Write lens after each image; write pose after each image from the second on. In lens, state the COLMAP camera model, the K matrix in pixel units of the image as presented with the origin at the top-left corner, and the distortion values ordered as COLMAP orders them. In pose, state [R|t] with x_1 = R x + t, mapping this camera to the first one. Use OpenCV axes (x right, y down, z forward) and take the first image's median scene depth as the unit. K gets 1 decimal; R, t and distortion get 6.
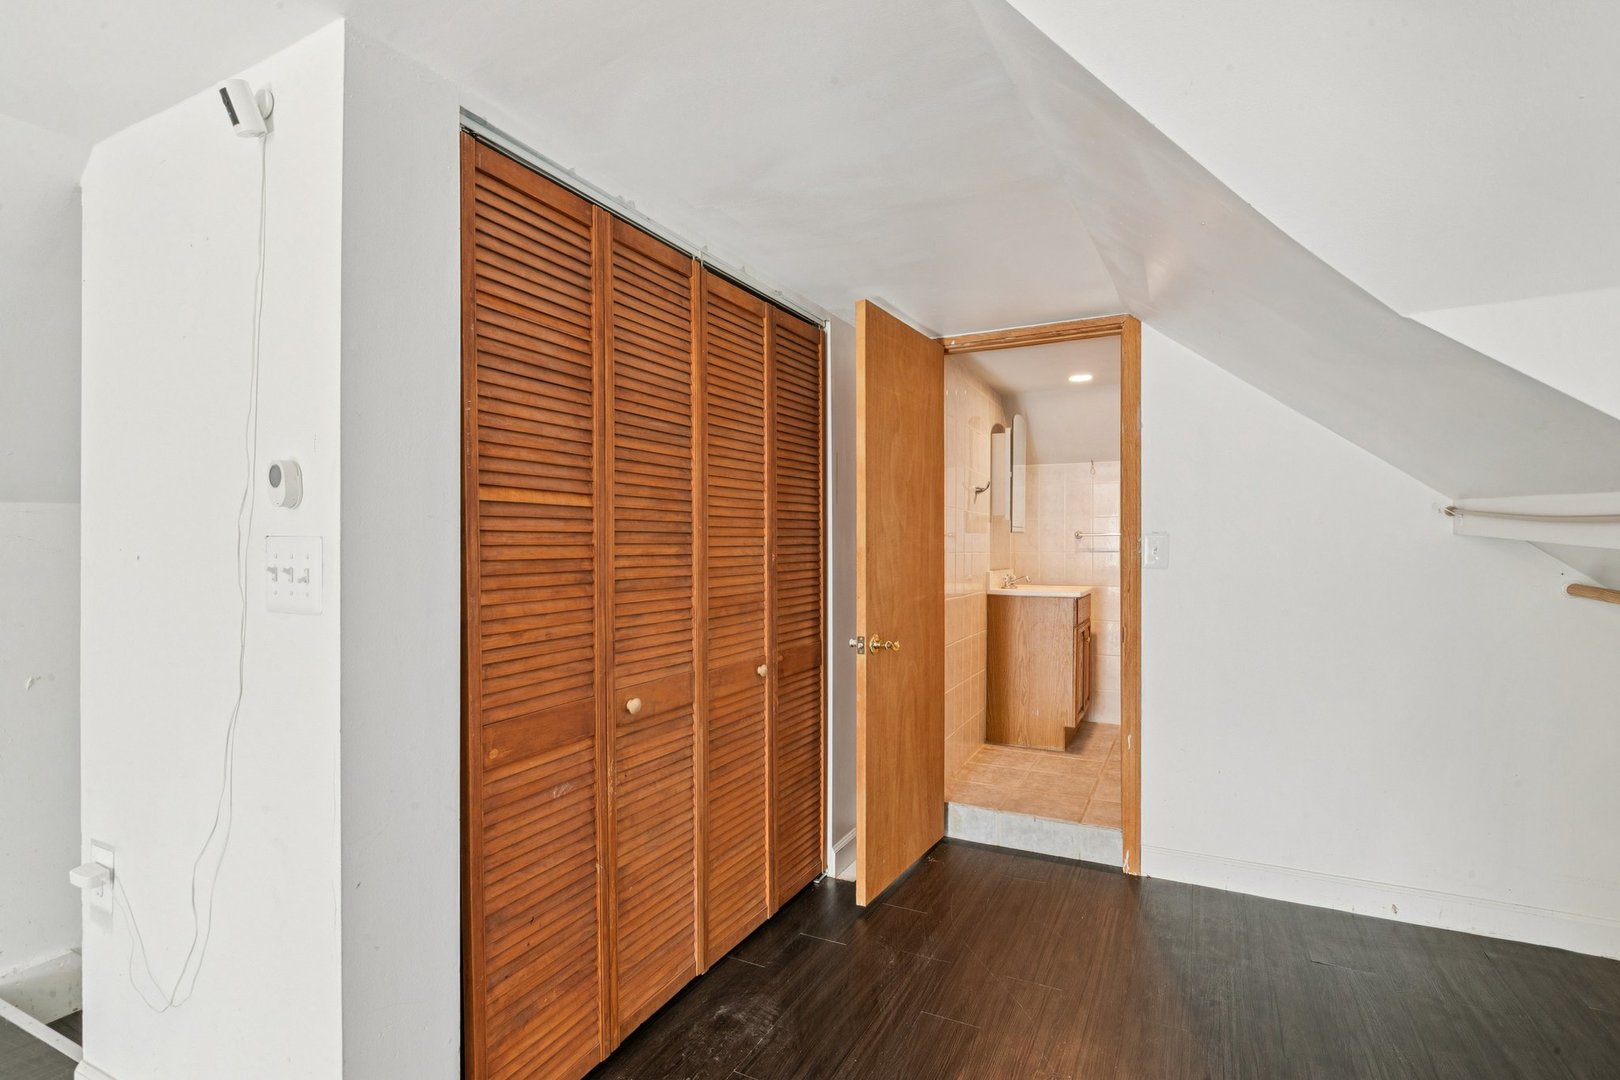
lens RADIAL K [[750.7, 0, 811.8], [0, 750.7, 538.8], [0, 0, 1]] dist [-0.011935, -0.000037]
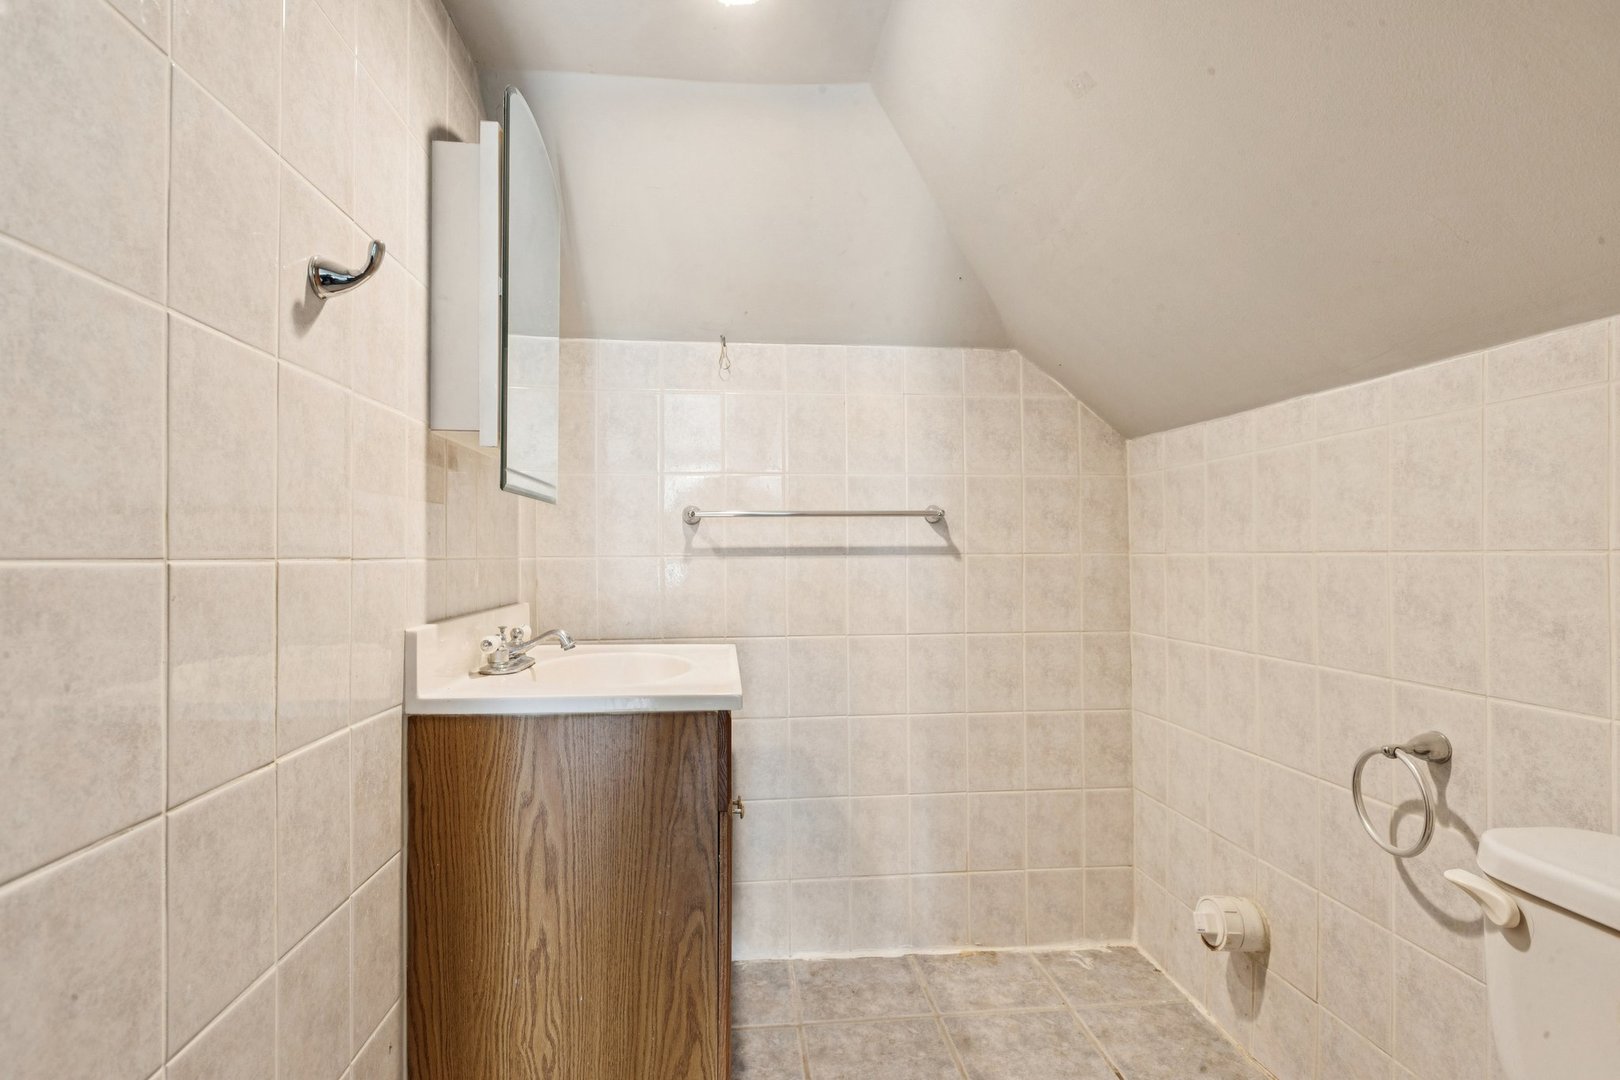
lens RADIAL K [[750.7, 0, 811.8], [0, 750.7, 538.8], [0, 0, 1]] dist [-0.011935, -0.000037]
pose [[0.835221, -0.000355, 0.549914, 0.210356], [0.005735, 0.999951, -0.008065, 0.012903], [-0.549884, 0.009890, 0.835182, 0.705444]]
